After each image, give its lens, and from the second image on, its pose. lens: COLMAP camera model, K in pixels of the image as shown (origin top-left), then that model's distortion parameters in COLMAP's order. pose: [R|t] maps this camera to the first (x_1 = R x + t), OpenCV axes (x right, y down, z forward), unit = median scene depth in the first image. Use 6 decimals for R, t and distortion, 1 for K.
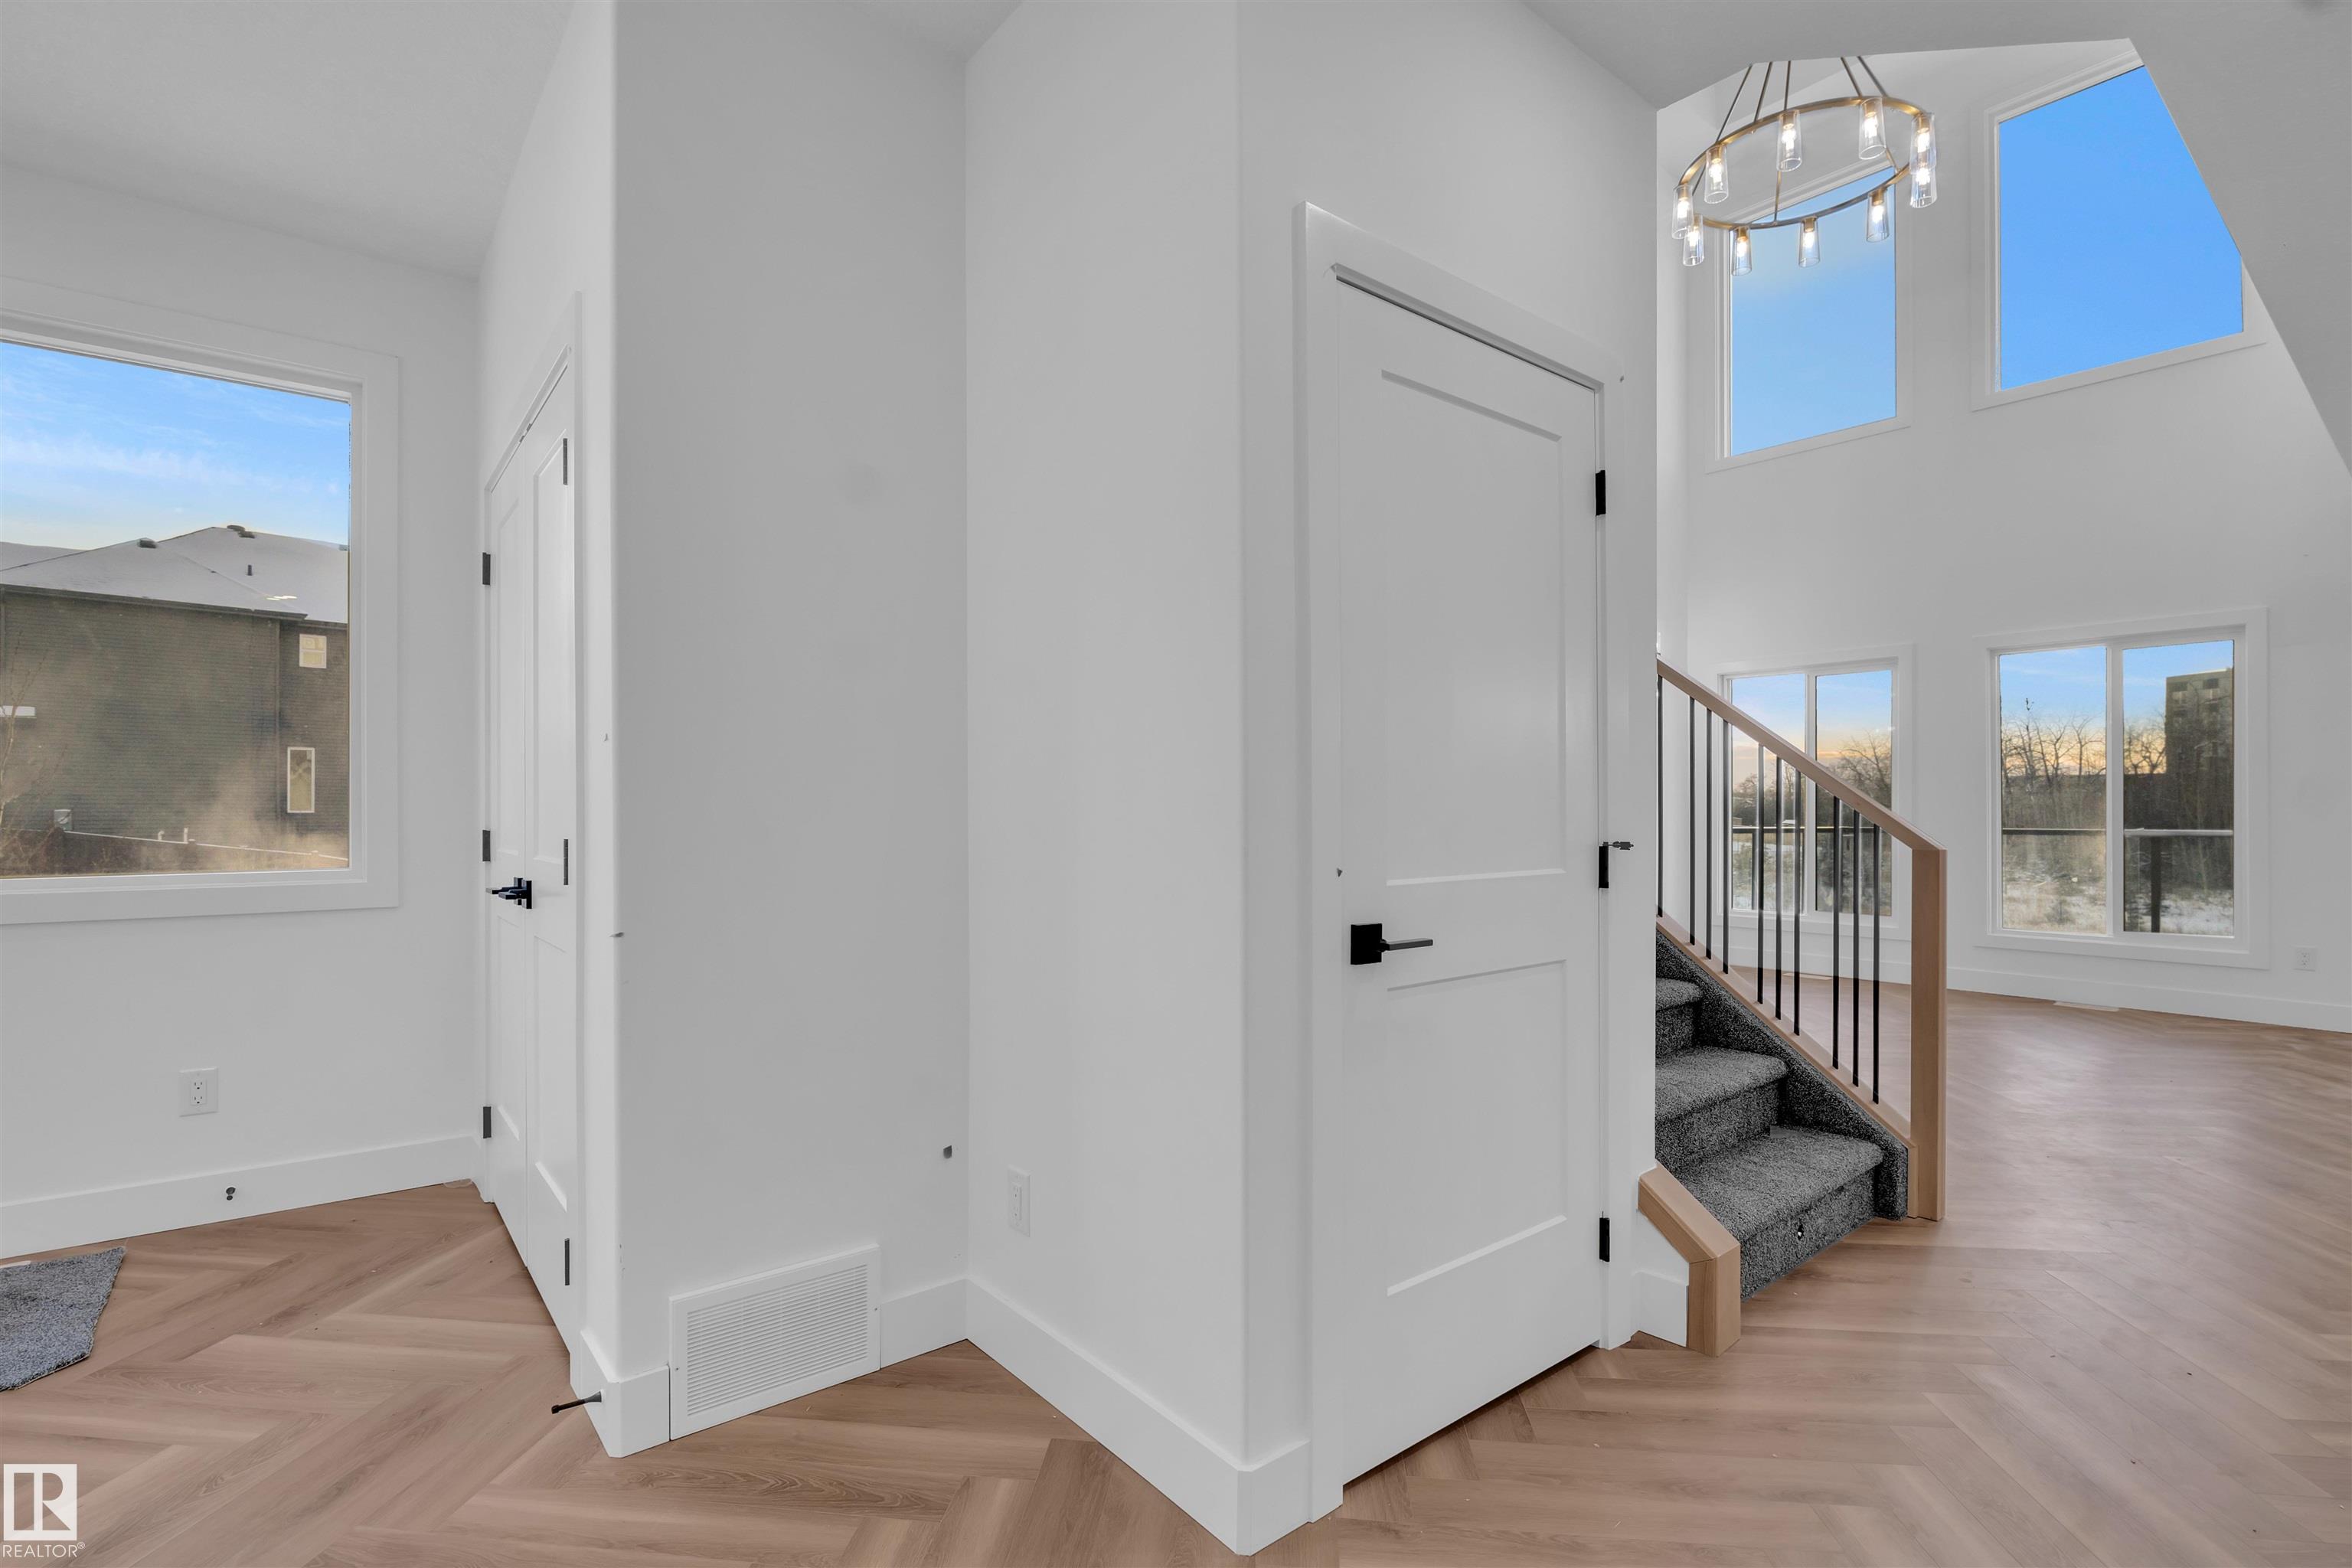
lens RADIAL K [[1086.4, 0, 1166.5], [0, 1086.4, 801.1], [0, 0, 1]] dist [-0.006146, -0.000511]
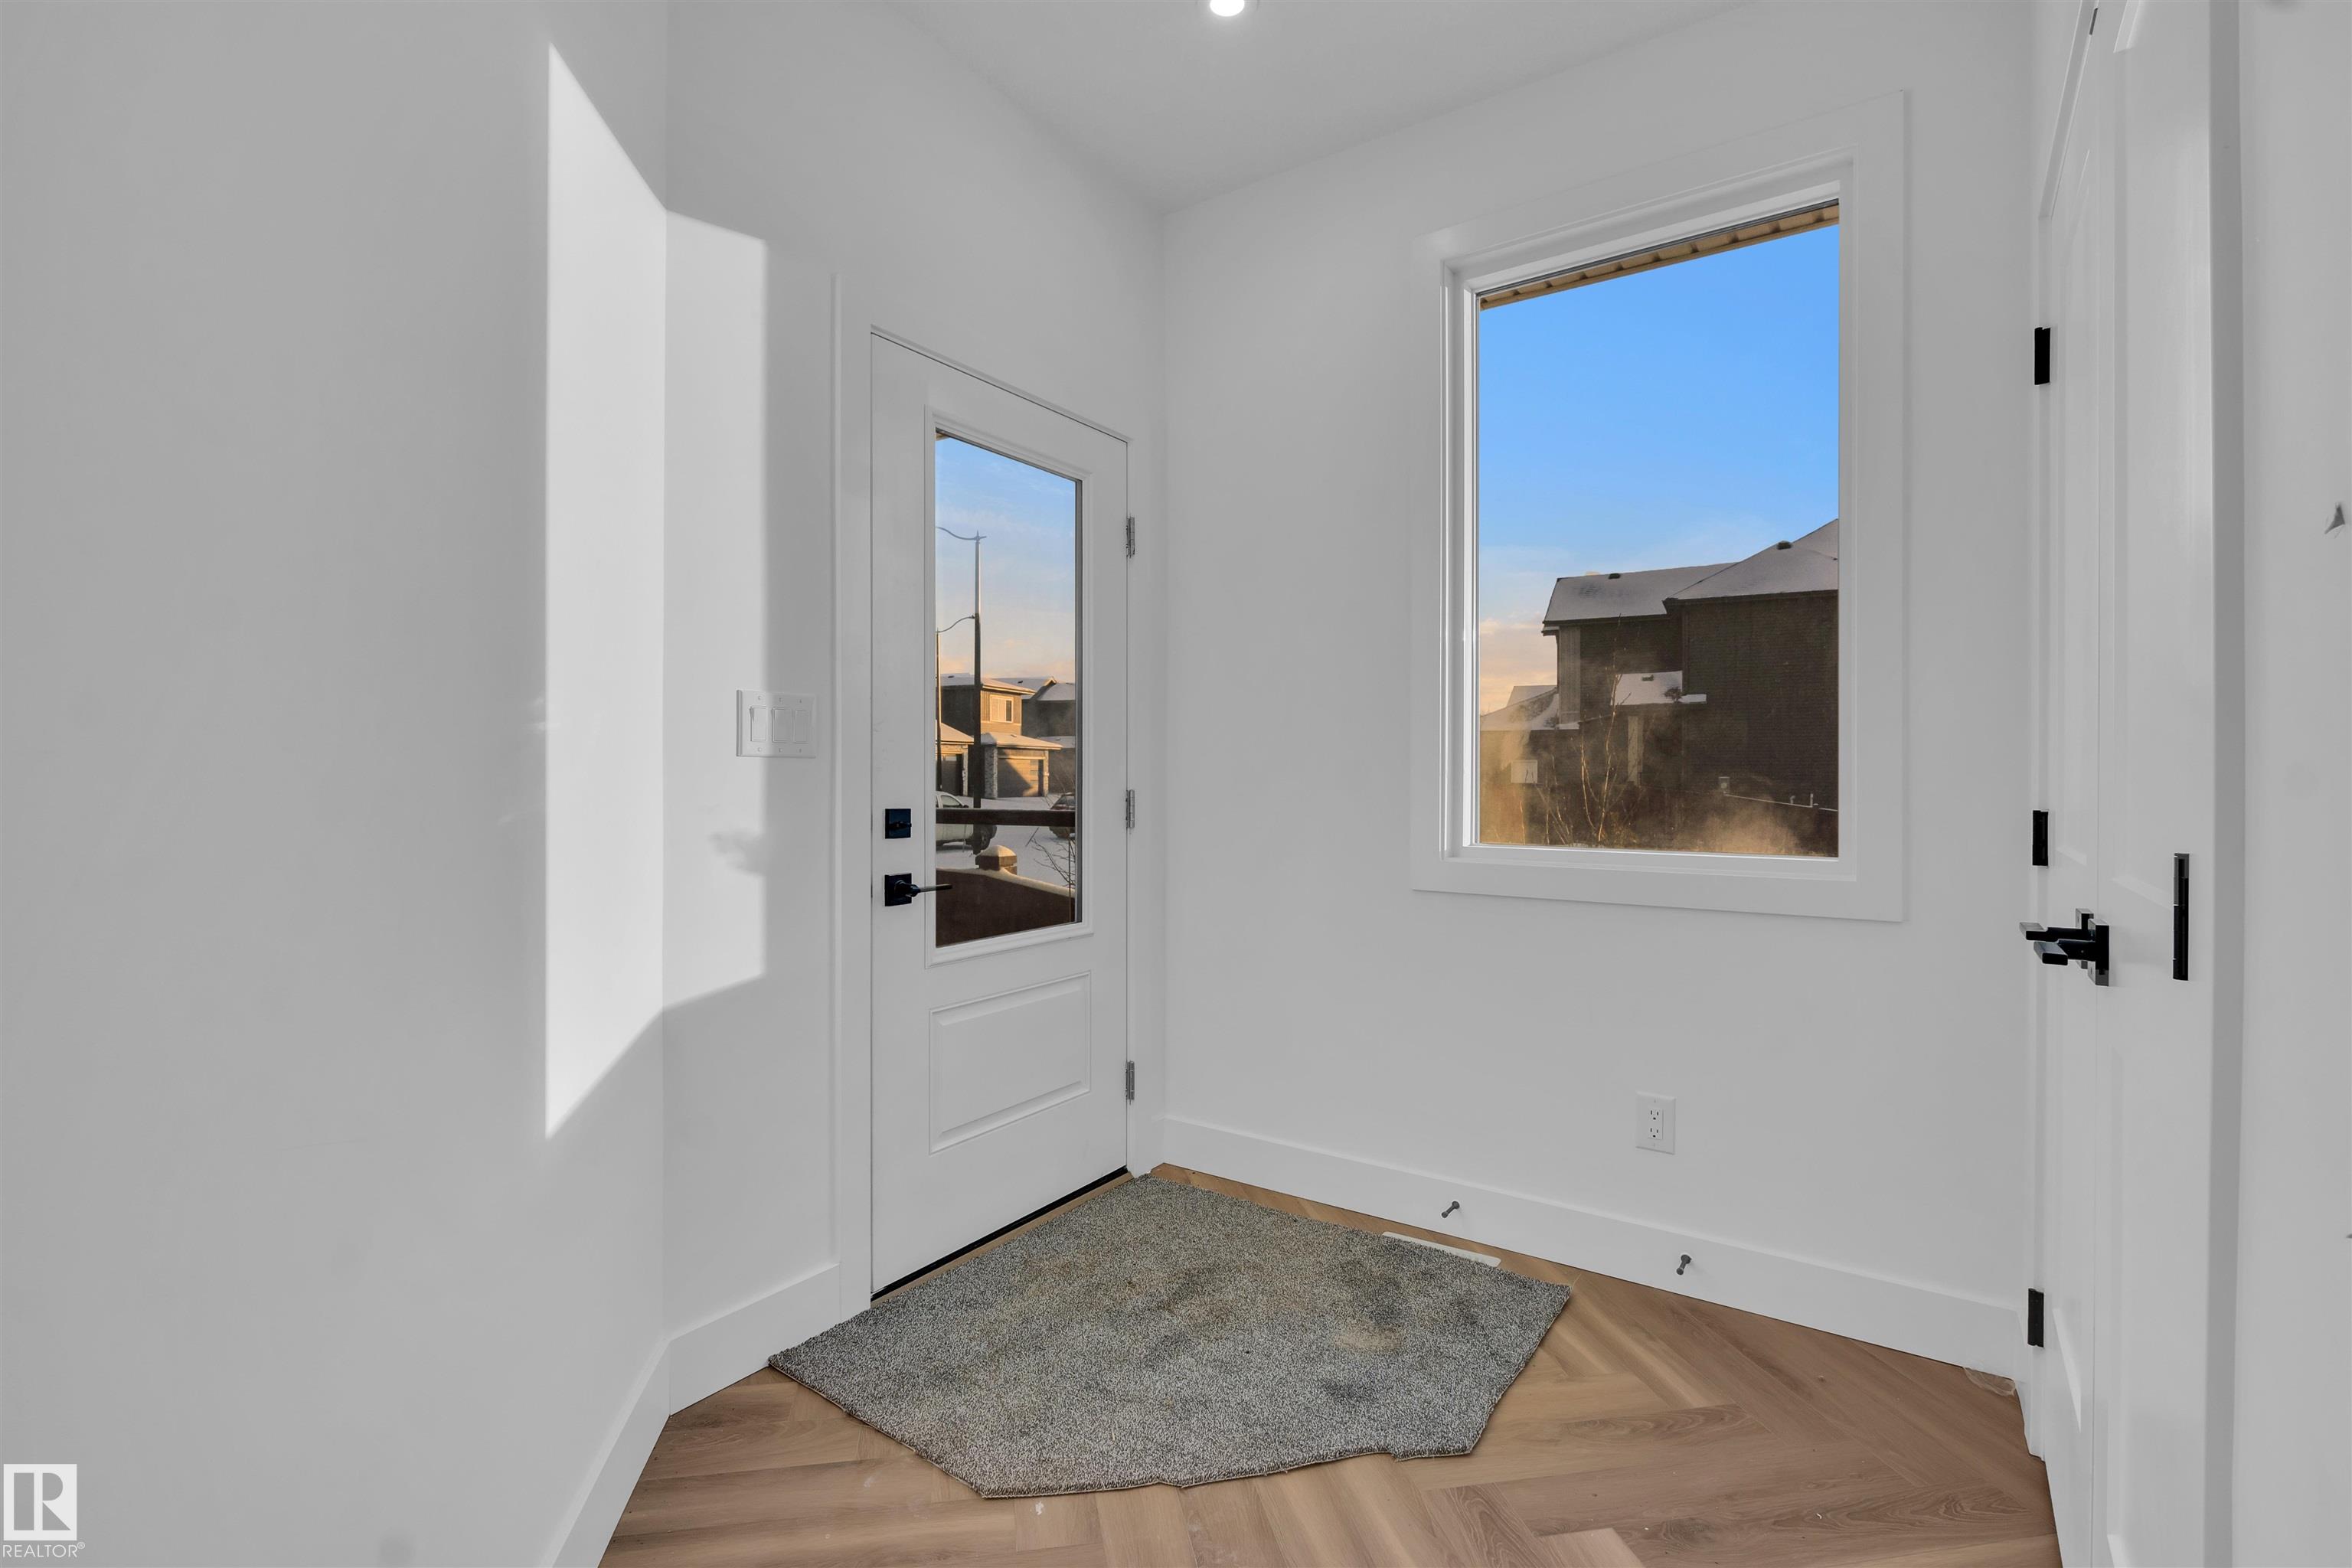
lens RADIAL K [[1086.4, 0, 1168.0], [0, 1086.4, 779.5], [0, 0, 1]] dist [-0.006146, -0.000511]
pose [[0.283315, 0.007364, -0.958999, -0.244347], [0.000505, 0.999969, 0.007827, 0.006327], [0.959027, -0.002702, 0.283302, 0.461126]]
